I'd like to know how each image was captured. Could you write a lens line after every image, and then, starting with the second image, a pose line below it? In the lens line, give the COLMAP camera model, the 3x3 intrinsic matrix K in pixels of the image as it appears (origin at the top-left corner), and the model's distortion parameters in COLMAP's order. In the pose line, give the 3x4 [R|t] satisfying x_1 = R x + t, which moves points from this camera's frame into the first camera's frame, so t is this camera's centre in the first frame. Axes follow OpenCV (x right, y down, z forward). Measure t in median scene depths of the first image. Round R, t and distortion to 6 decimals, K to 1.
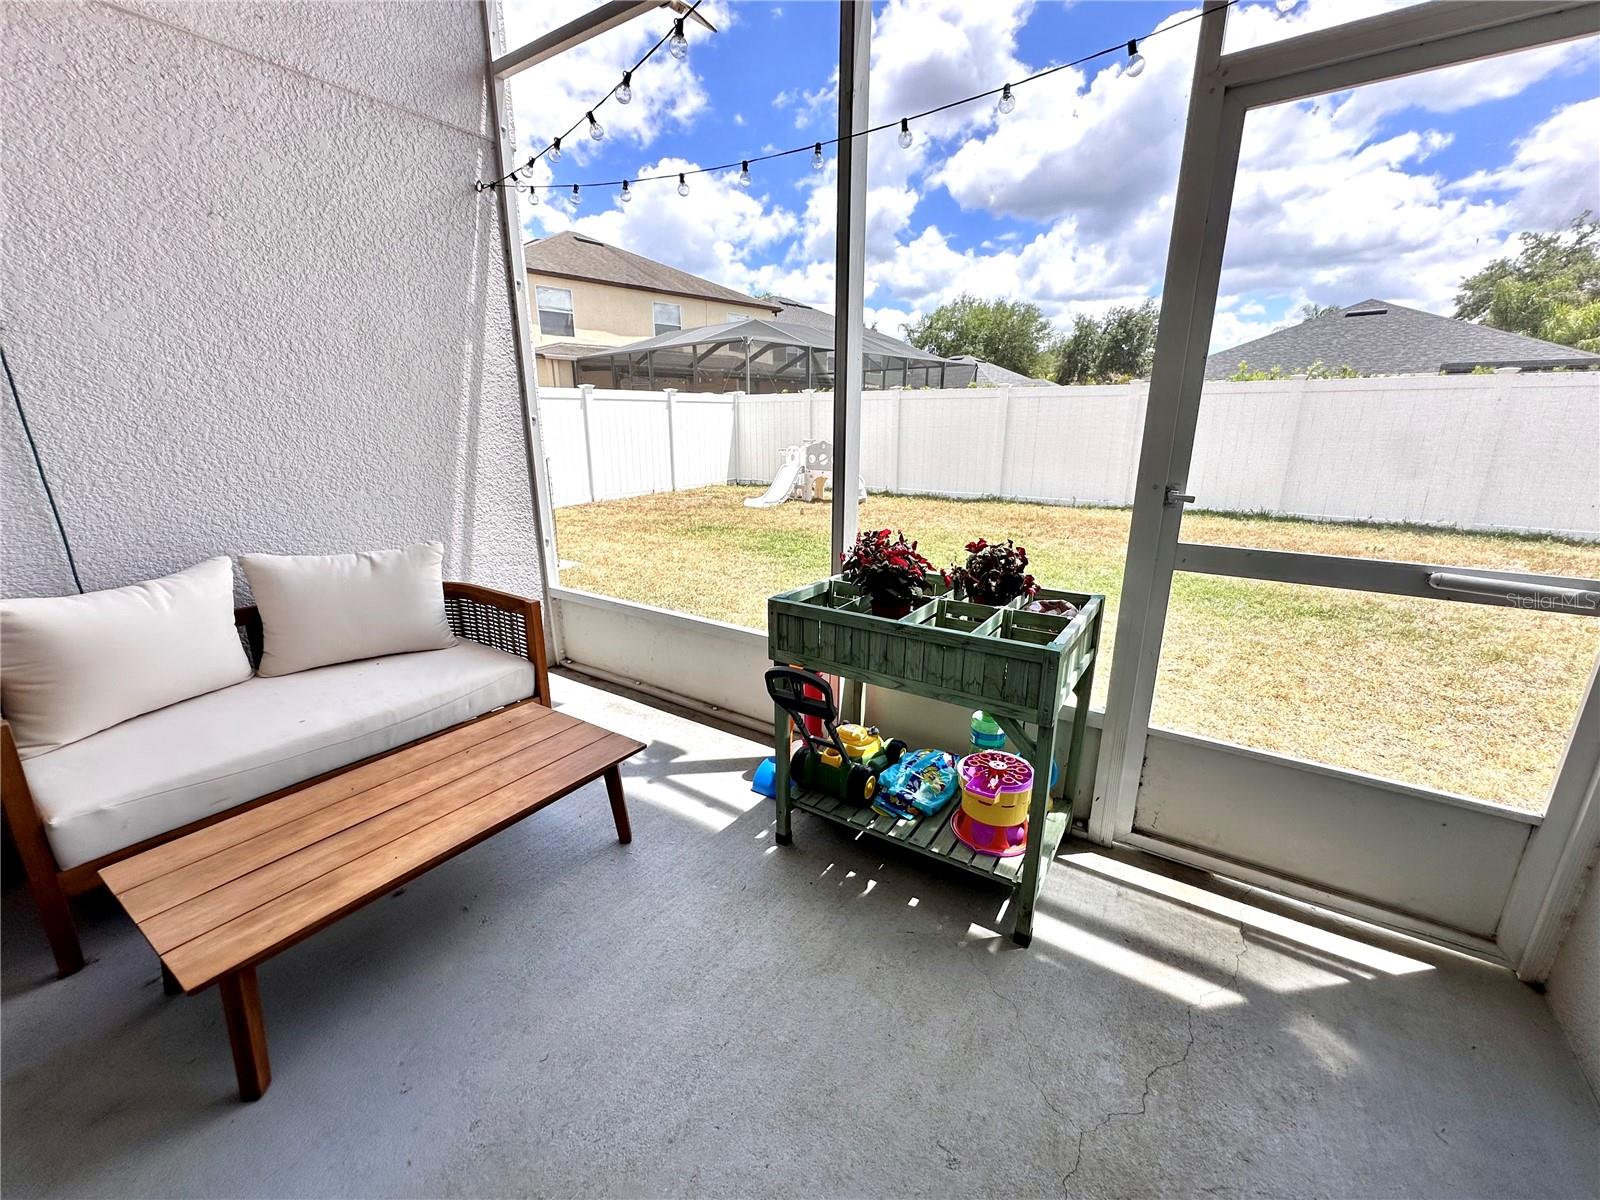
lens RADIAL K [[637.0, 0, 799.4], [0, 637.0, 596.8], [0, 0, 1]] dist [-0.003444, 0.000509]
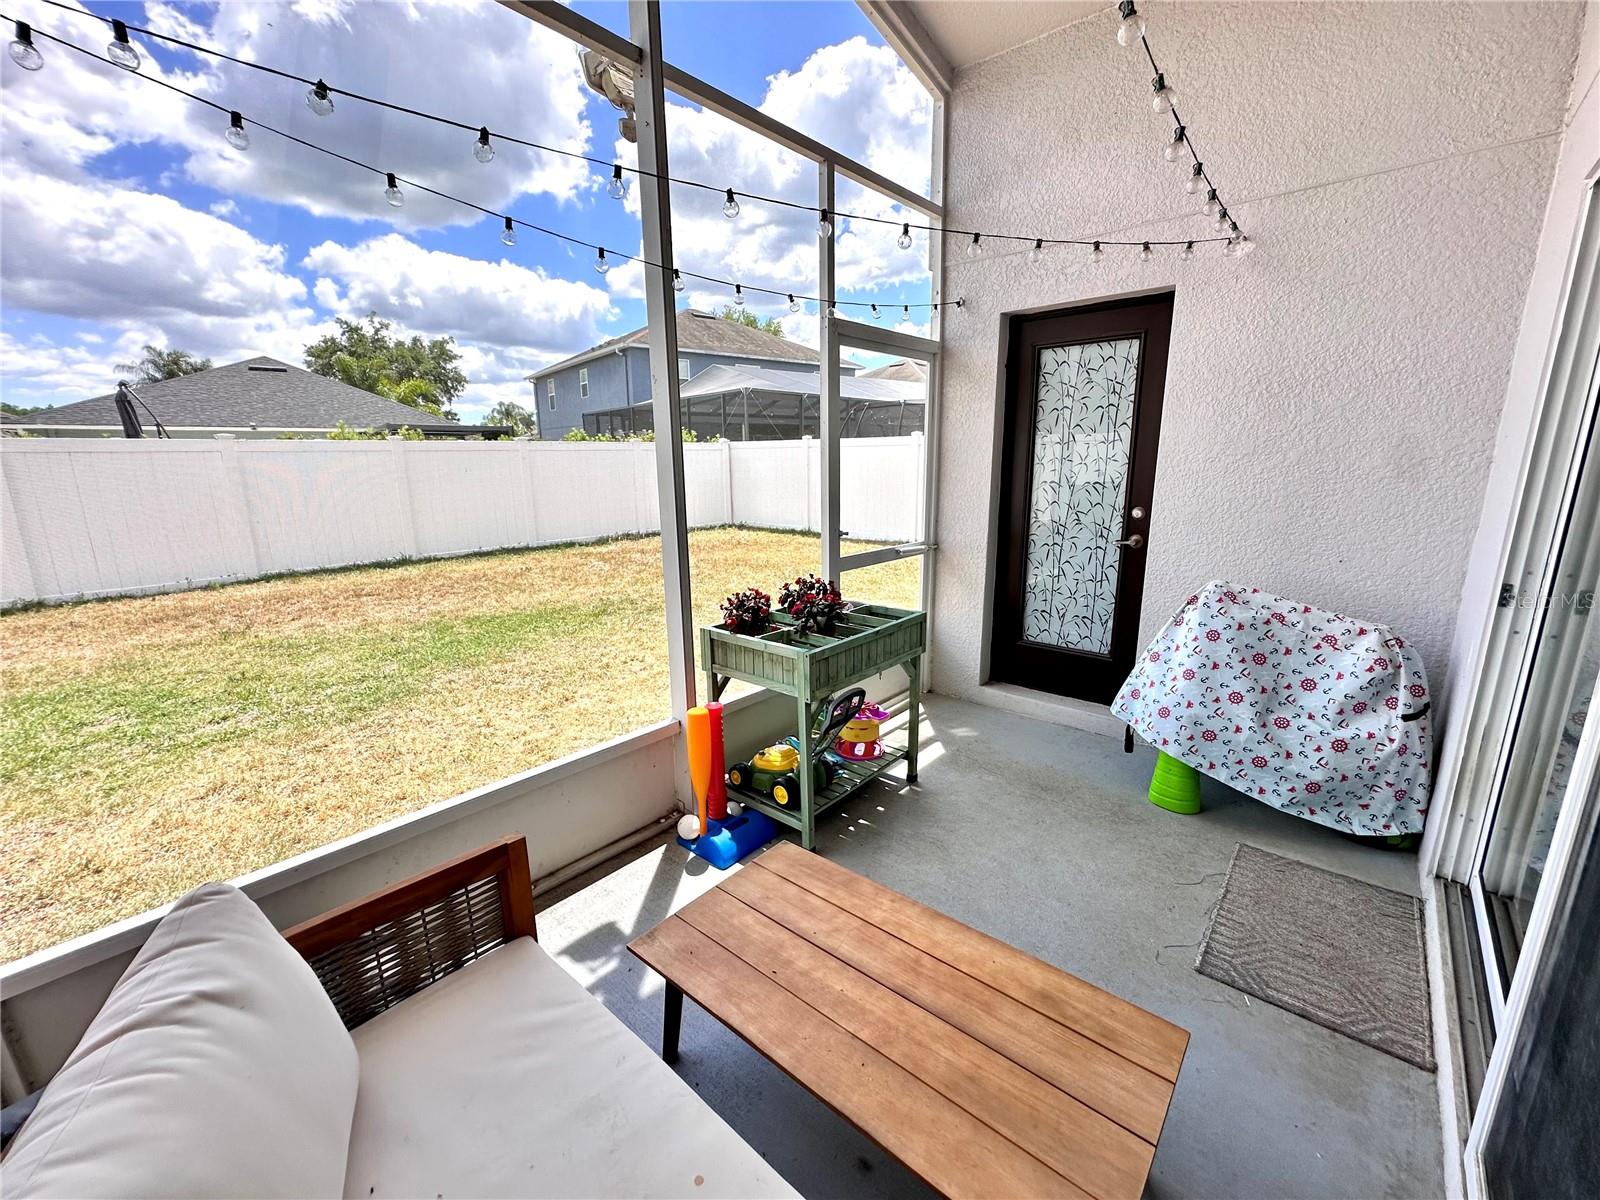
lens RADIAL K [[637.0, 0, 799.4], [0, 637.0, 596.8], [0, 0, 1]] dist [-0.003444, 0.000509]
pose [[0.136755, -0.211019, 0.967868, -0.302078], [0.275352, 0.946641, 0.167486, -0.077339], [-0.951567, 0.243600, 0.187563, 0.189327]]
